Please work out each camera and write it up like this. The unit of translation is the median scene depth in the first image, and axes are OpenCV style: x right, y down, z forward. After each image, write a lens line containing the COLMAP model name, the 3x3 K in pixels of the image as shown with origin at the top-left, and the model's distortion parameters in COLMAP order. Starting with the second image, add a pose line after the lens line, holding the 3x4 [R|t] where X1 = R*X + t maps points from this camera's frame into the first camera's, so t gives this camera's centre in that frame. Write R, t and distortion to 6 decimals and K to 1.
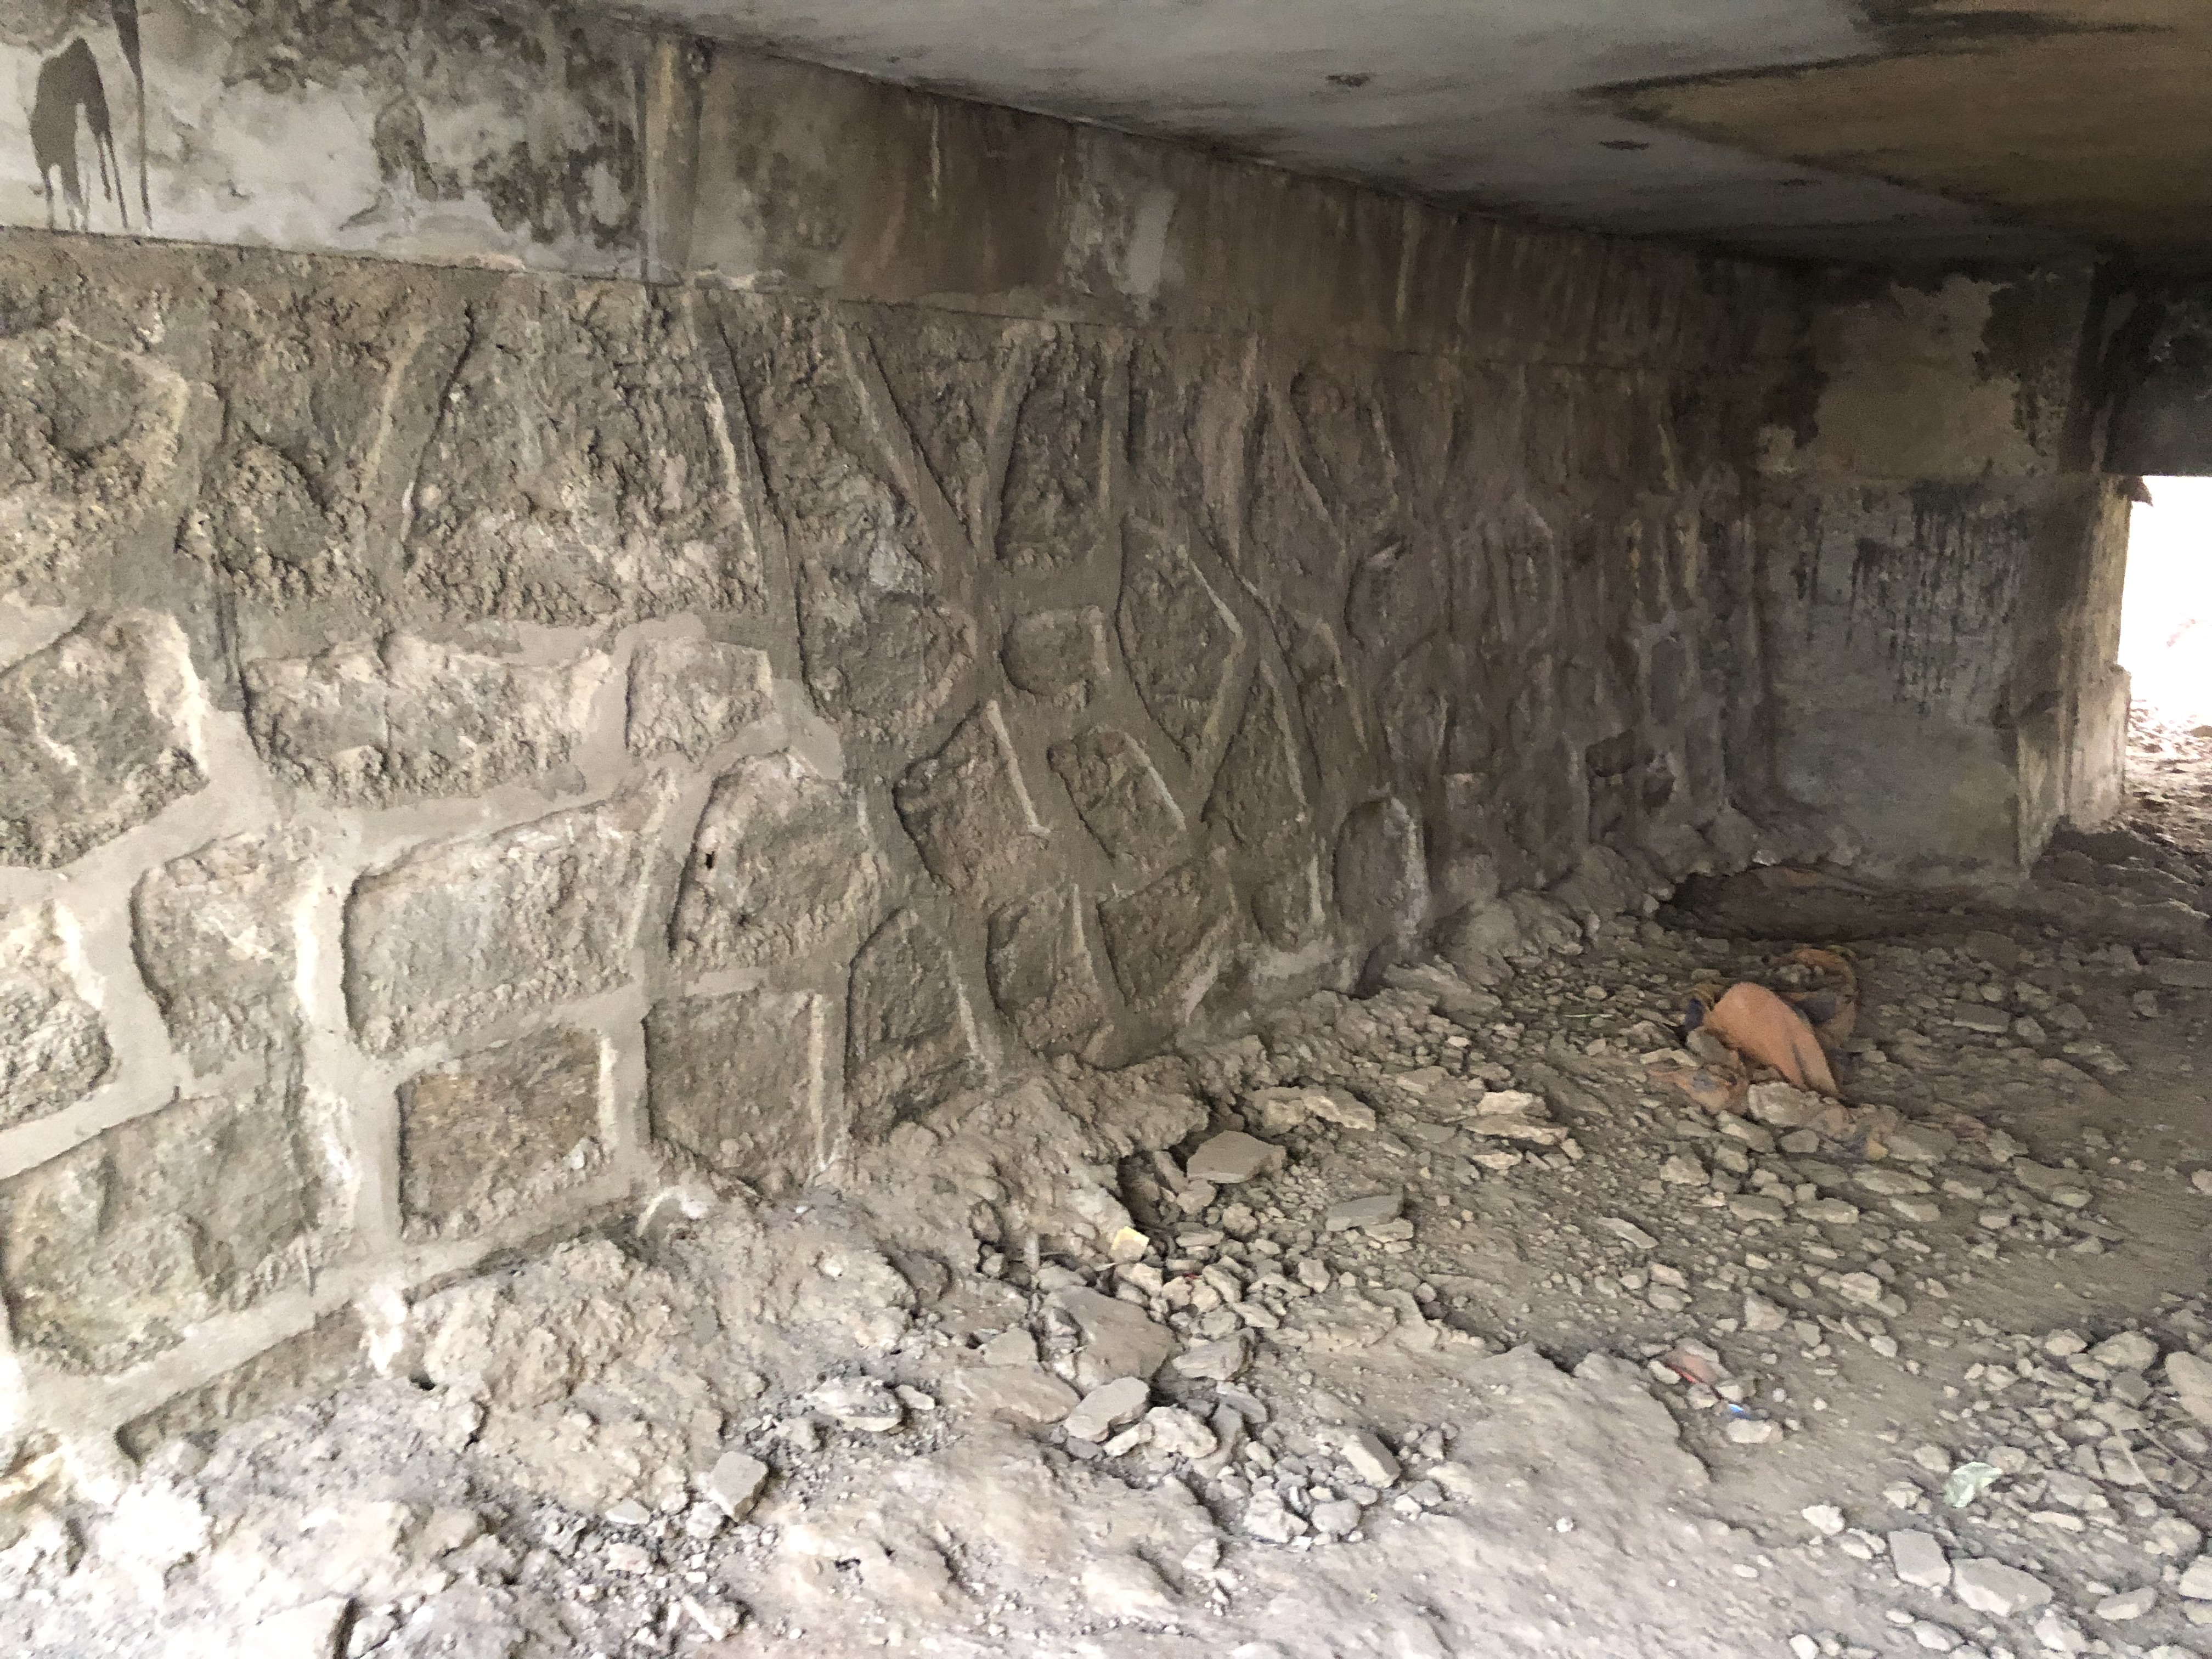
lens RADIAL K [[1803.0, 0, 1106.0], [0, 1803.0, 829.5], [0, 0, 1]] dist [0.016432, 0.003296]
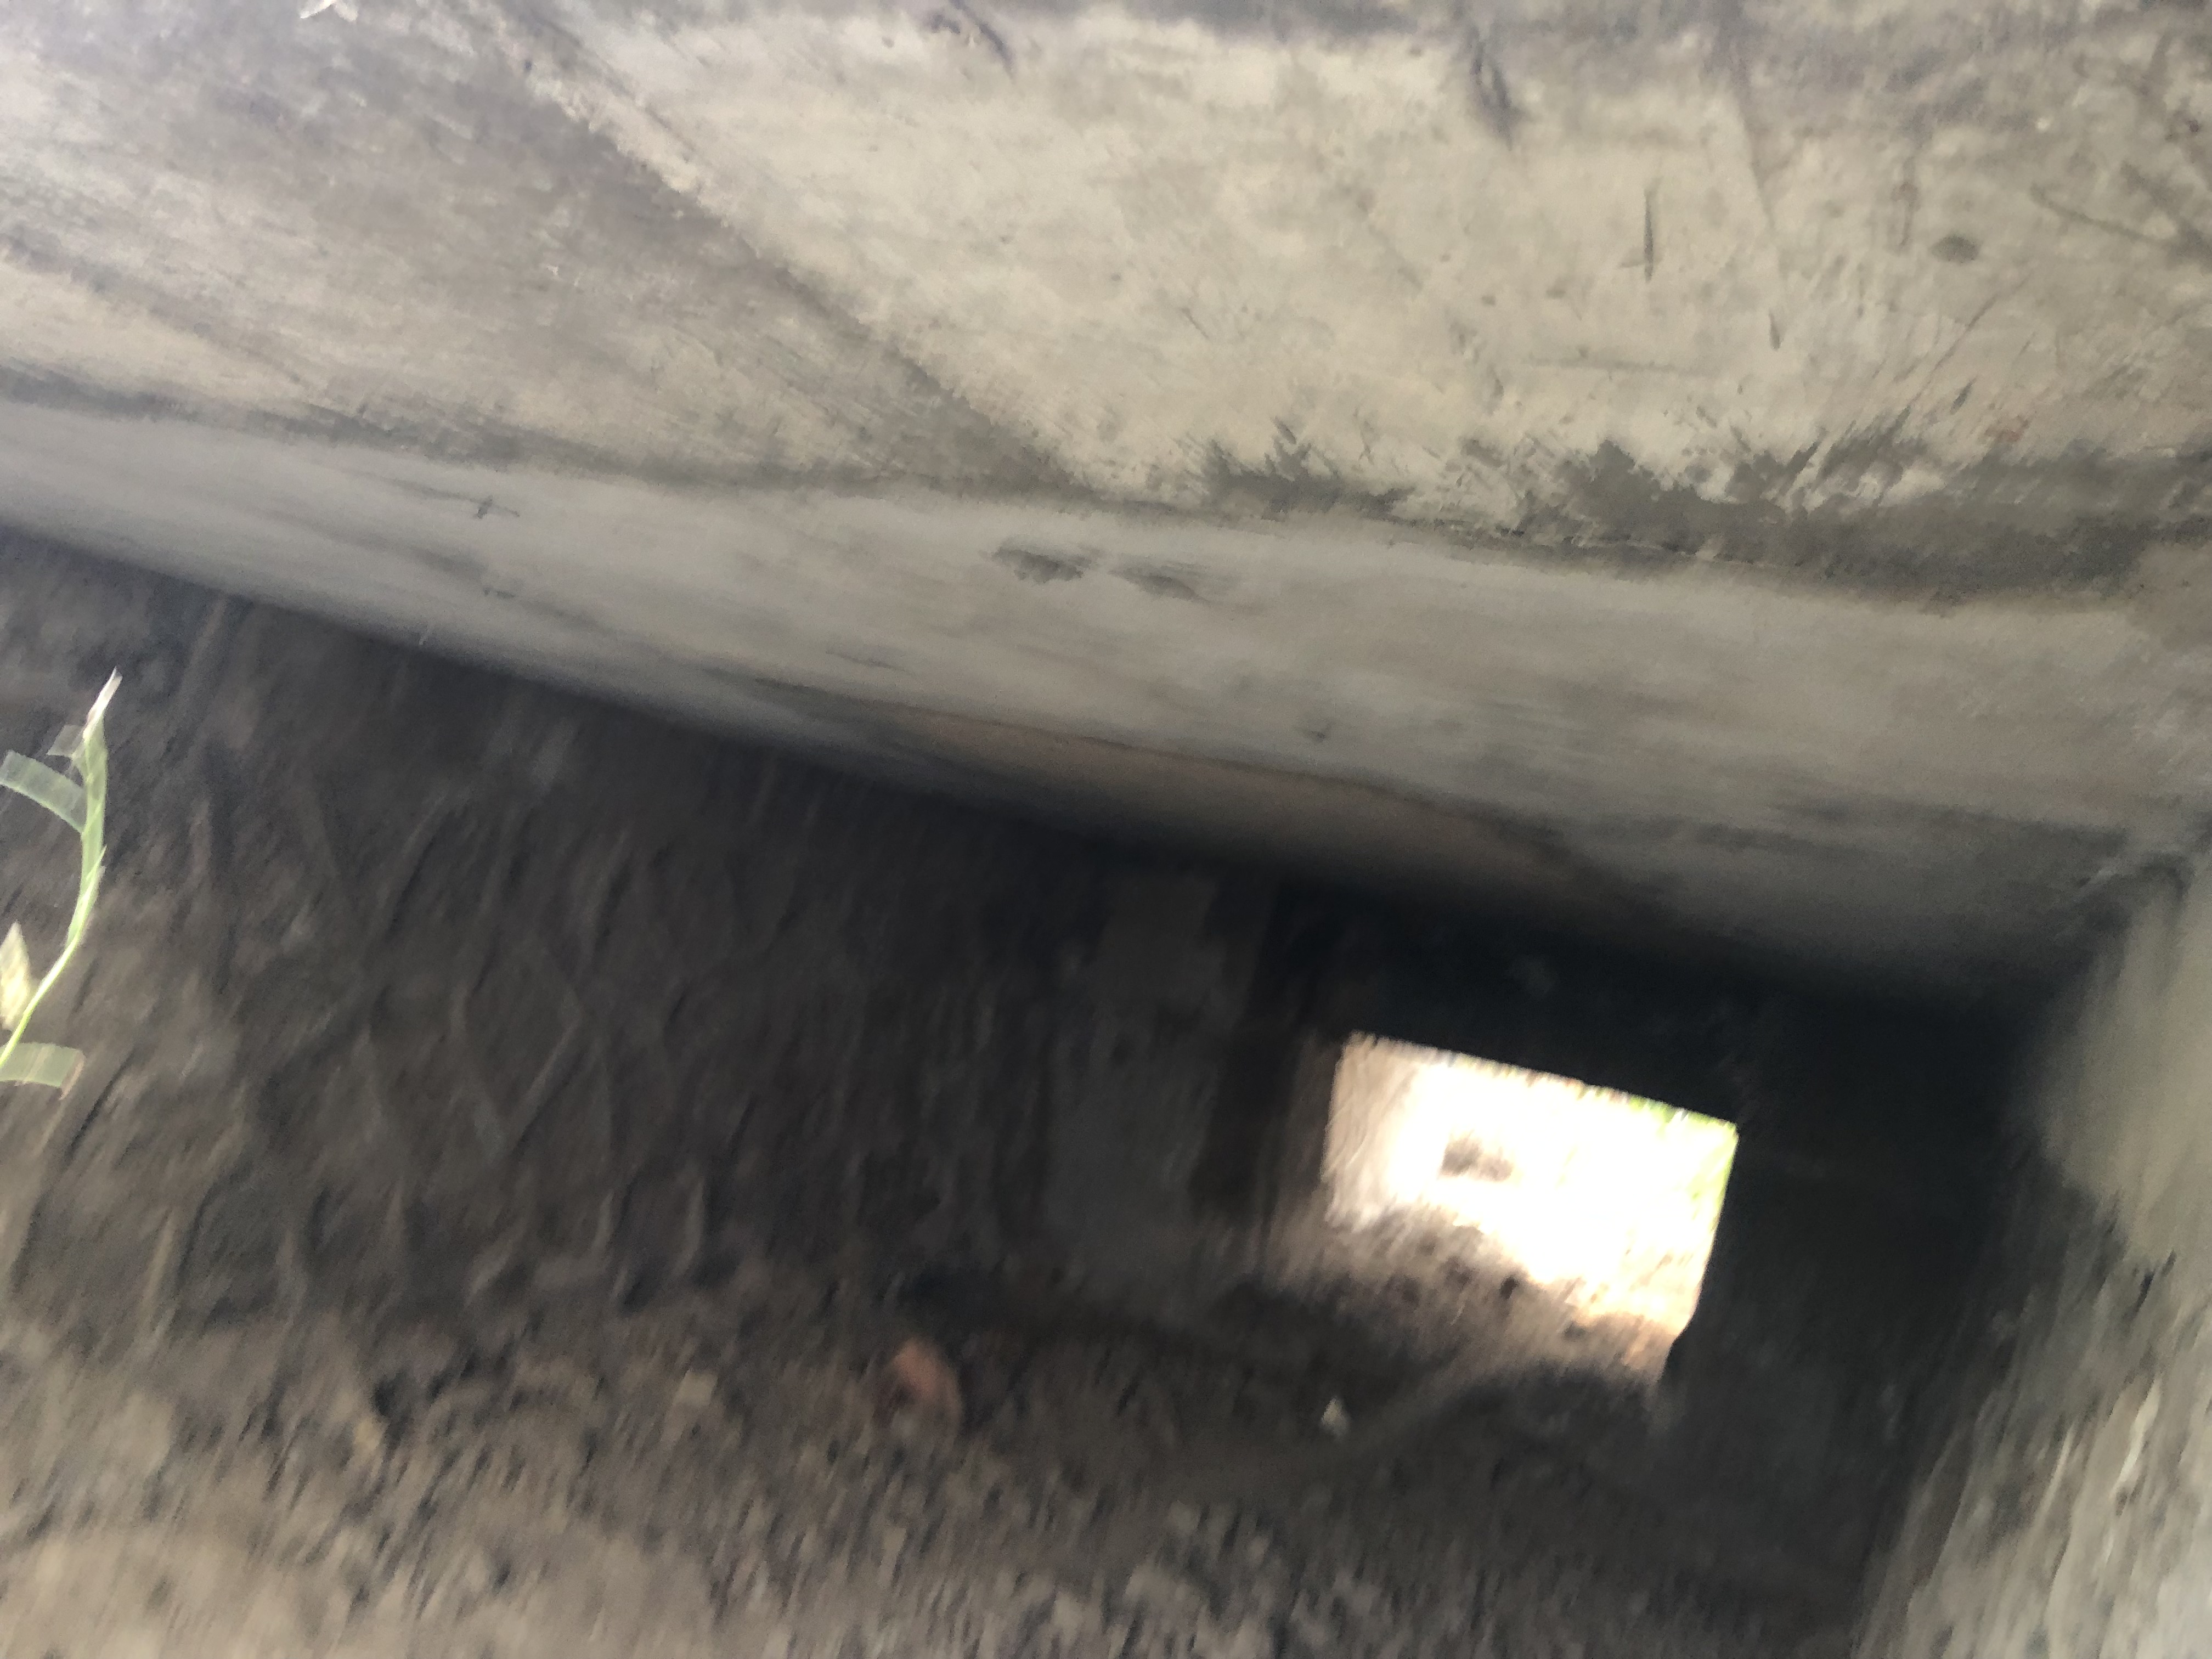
lens RADIAL K [[1873.4, 0, 1202.5], [0, 1873.4, 888.6], [0, 0, 1]] dist [-0.001210, -0.000557]
pose [[0.942114, 0.206082, 0.264482, 0.138831], [-0.152130, 0.965675, -0.210541, 0.025202], [-0.298792, 0.158118, 0.941128, -0.571480]]
